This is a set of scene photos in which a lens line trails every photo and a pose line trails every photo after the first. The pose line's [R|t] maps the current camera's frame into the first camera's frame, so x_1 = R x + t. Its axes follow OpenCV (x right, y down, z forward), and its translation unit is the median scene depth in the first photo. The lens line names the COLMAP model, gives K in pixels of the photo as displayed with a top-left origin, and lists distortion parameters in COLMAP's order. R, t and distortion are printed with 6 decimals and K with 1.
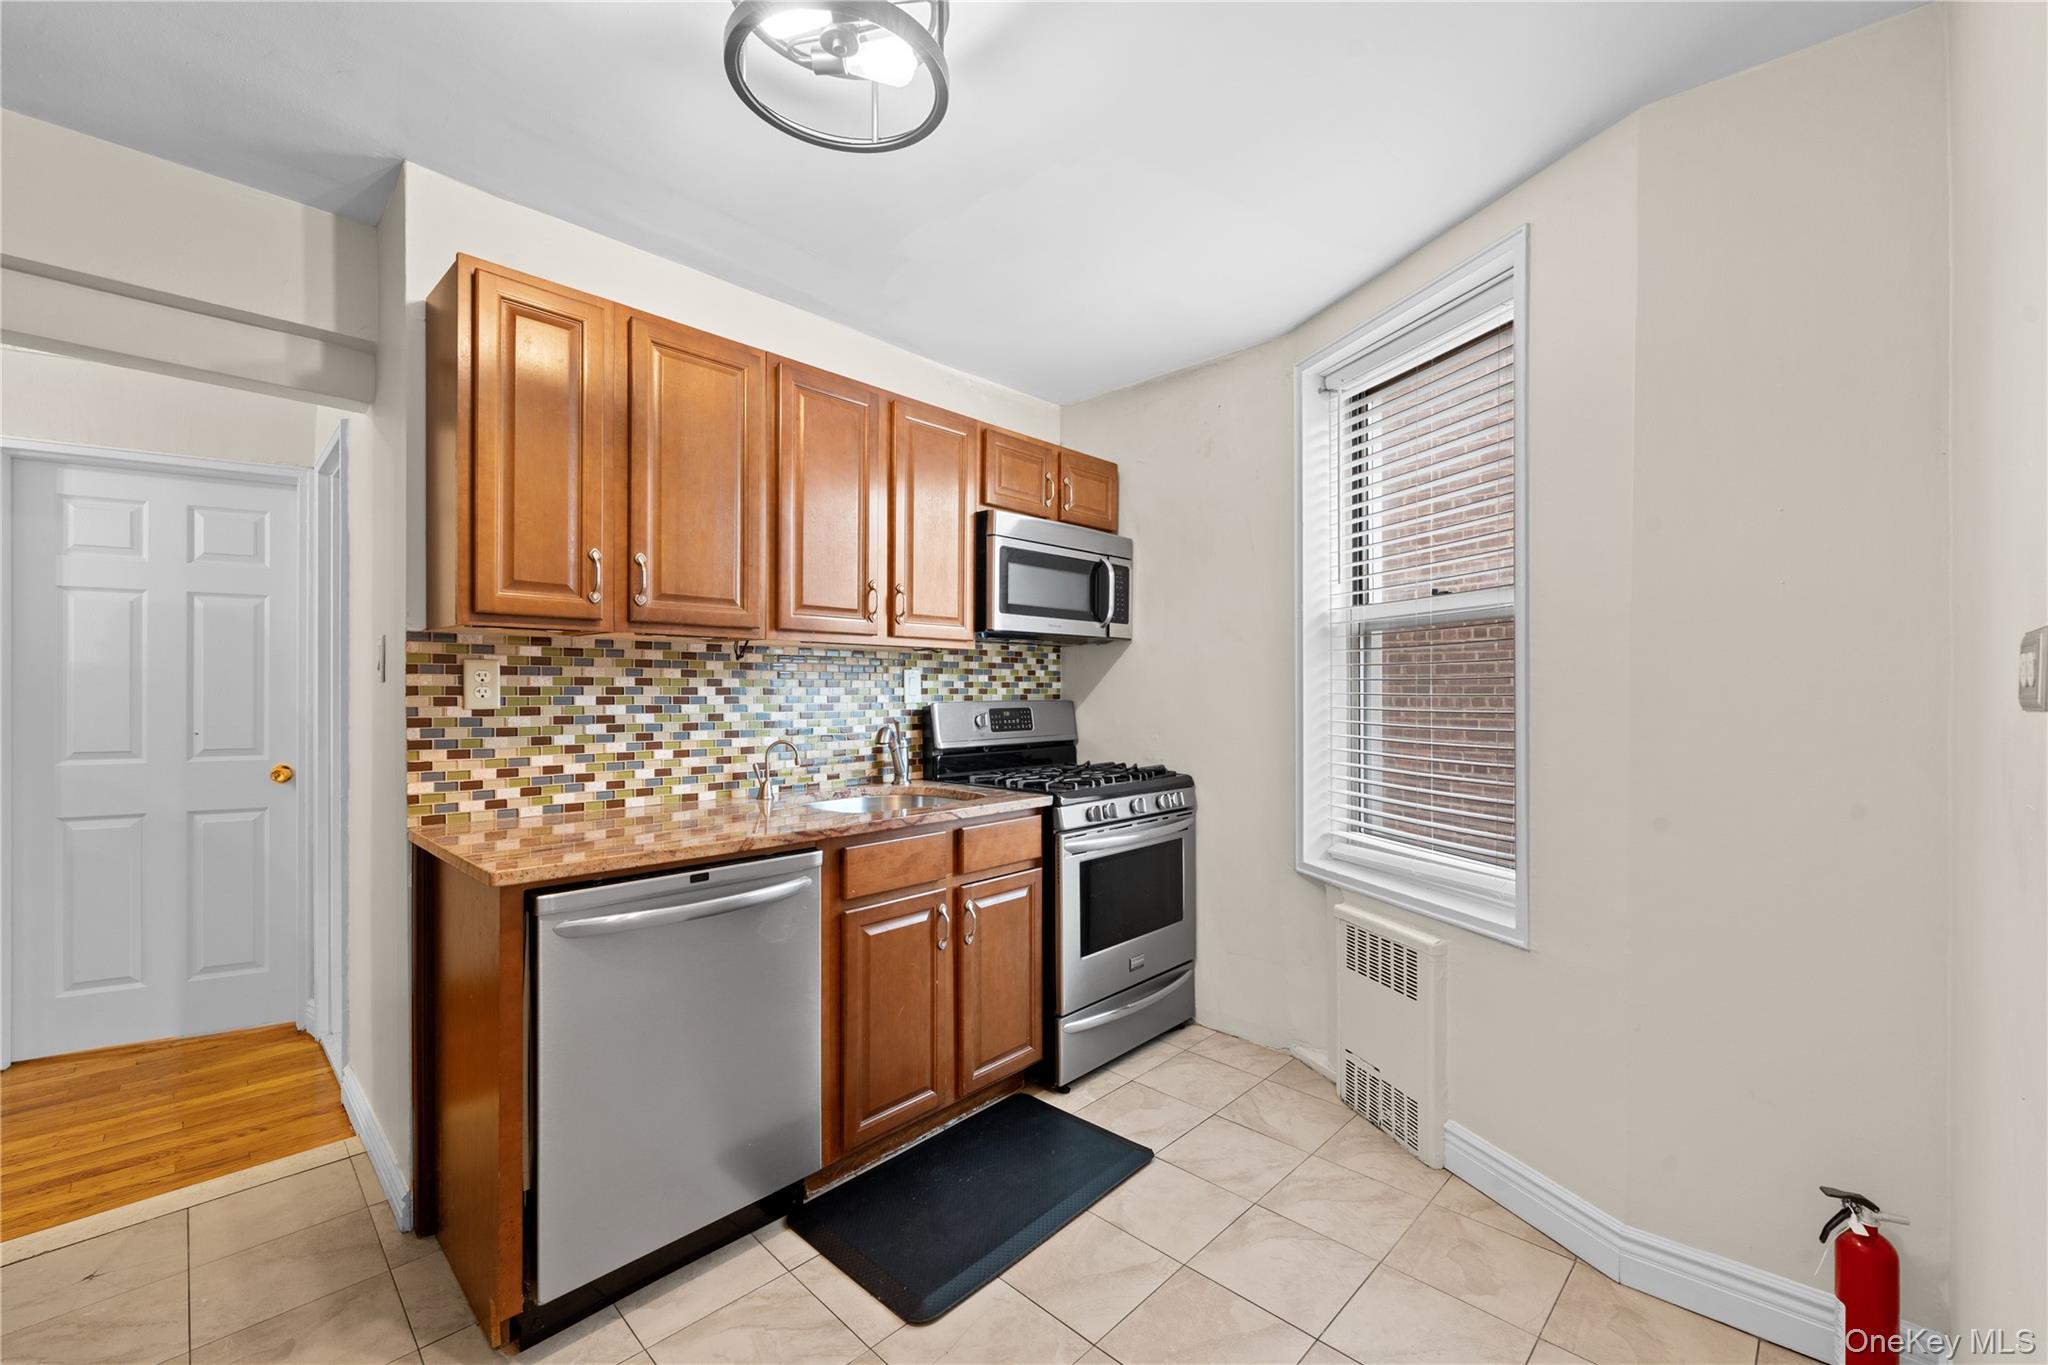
lens RADIAL K [[826.8, 0, 1022.9], [0, 826.8, 694.7], [0, 0, 1]] dist [-0.000298, -0.001032]
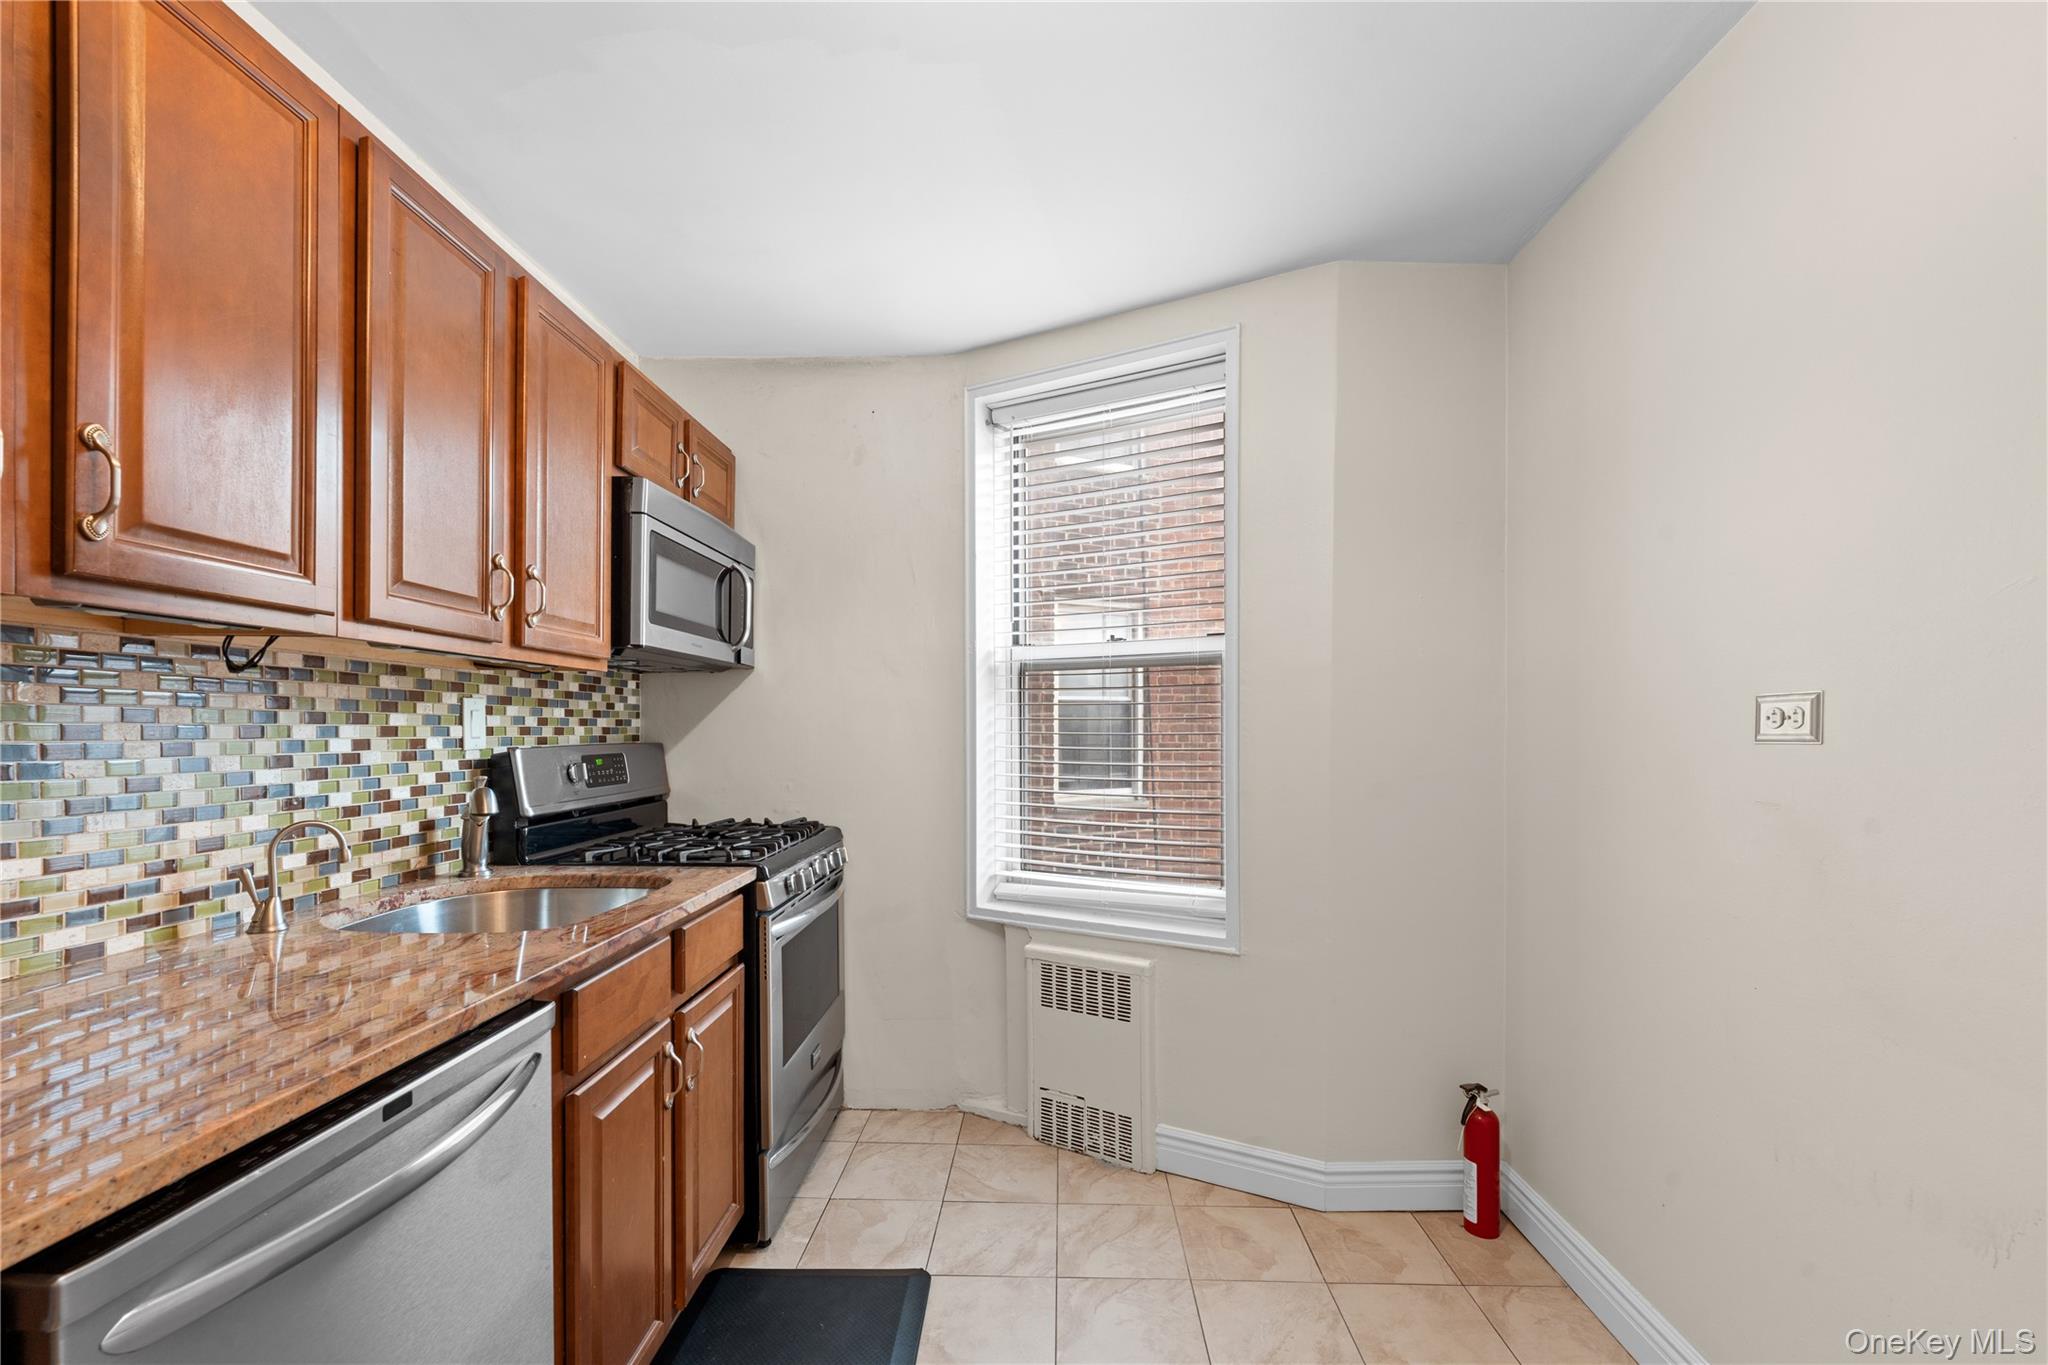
lens RADIAL K [[848.4, 0, 1021.3], [0, 848.4, 738.0], [0, 0, 1]] dist [0.001270, 0.000001]
pose [[0.740174, -0.007068, 0.672378, -0.310882], [0.003098, 0.999970, 0.007101, -0.002633], [-0.672408, -0.003172, 0.740174, 0.250735]]
